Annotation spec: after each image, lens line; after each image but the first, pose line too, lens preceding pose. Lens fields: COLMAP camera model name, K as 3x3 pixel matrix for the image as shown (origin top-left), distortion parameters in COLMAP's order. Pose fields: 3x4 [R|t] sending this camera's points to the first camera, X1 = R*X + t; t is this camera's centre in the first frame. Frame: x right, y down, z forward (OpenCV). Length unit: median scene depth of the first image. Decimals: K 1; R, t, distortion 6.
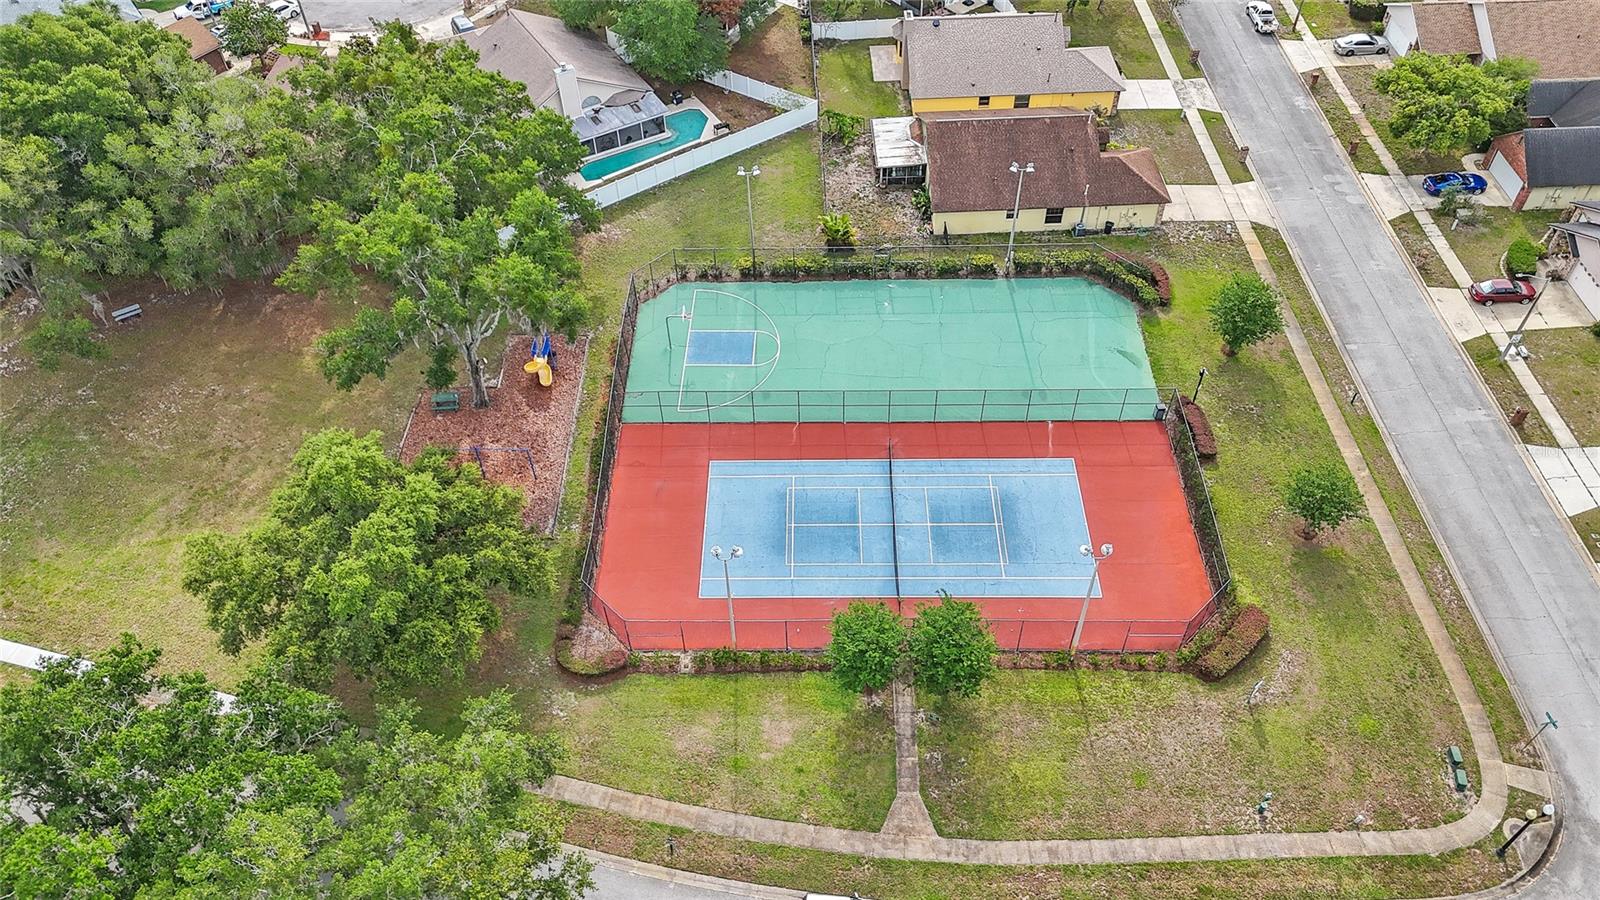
lens RADIAL K [[1176.5, 0, 799.5], [0, 1176.5, 456.0], [0, 0, 1]] dist [0.082762, -0.079742]
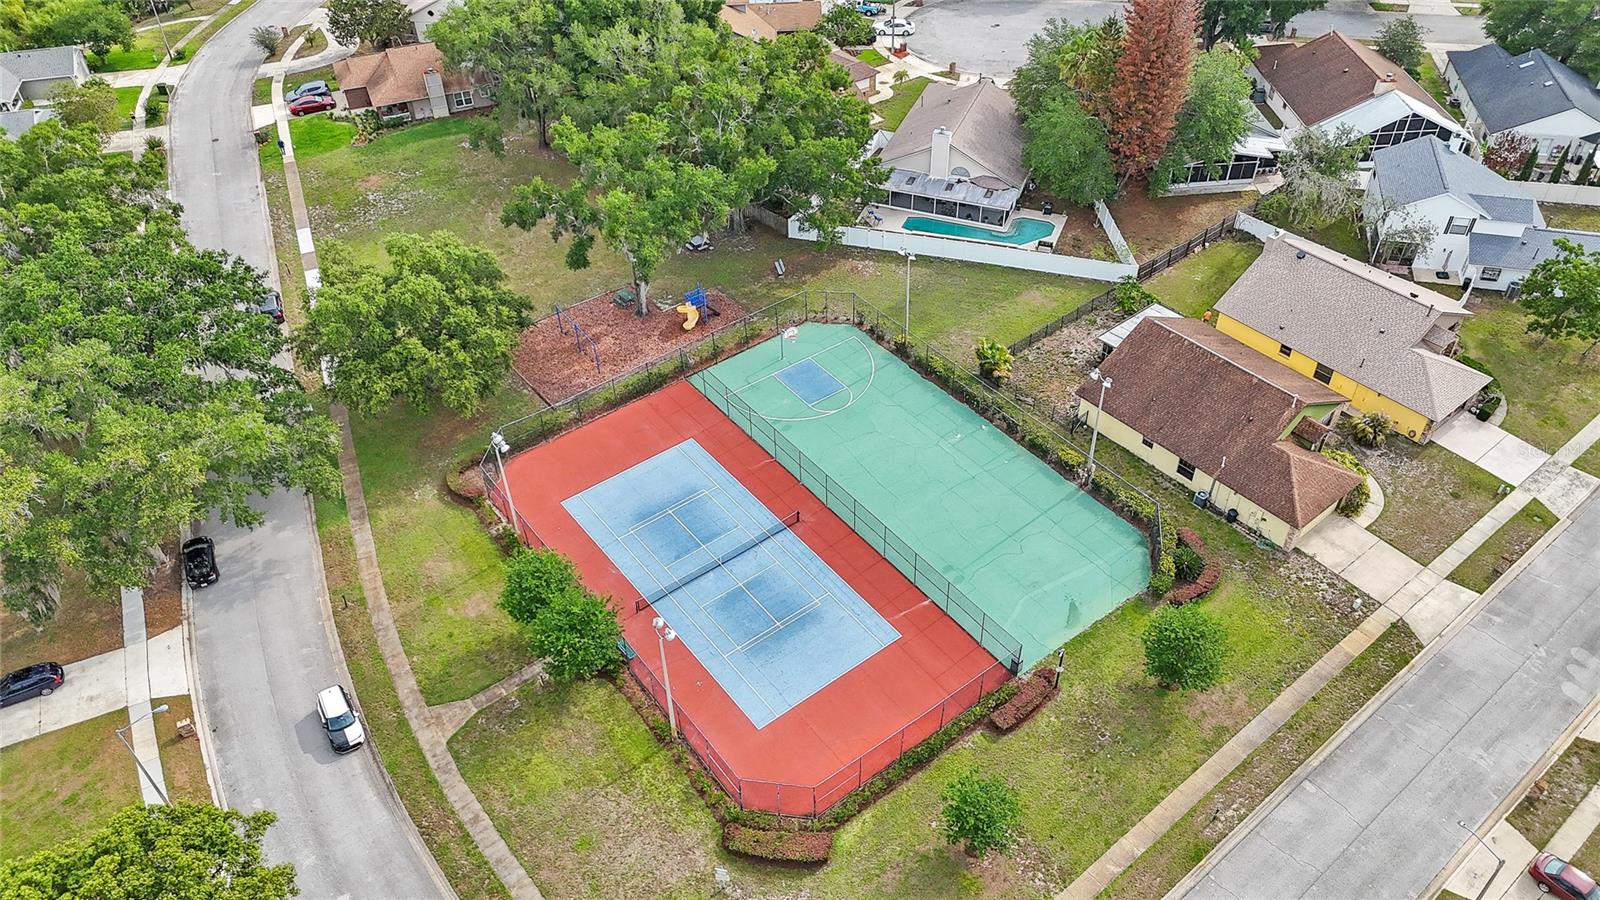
lens RADIAL K [[1176.5, 0, 799.5], [0, 1176.5, 456.0], [0, 0, 1]] dist [0.082762, -0.079742]
pose [[0.606809, 0.533998, -0.588753, 0.570346], [-0.579277, 0.804297, 0.132453, -0.165426], [0.544262, 0.260677, 0.797387, 0.140664]]
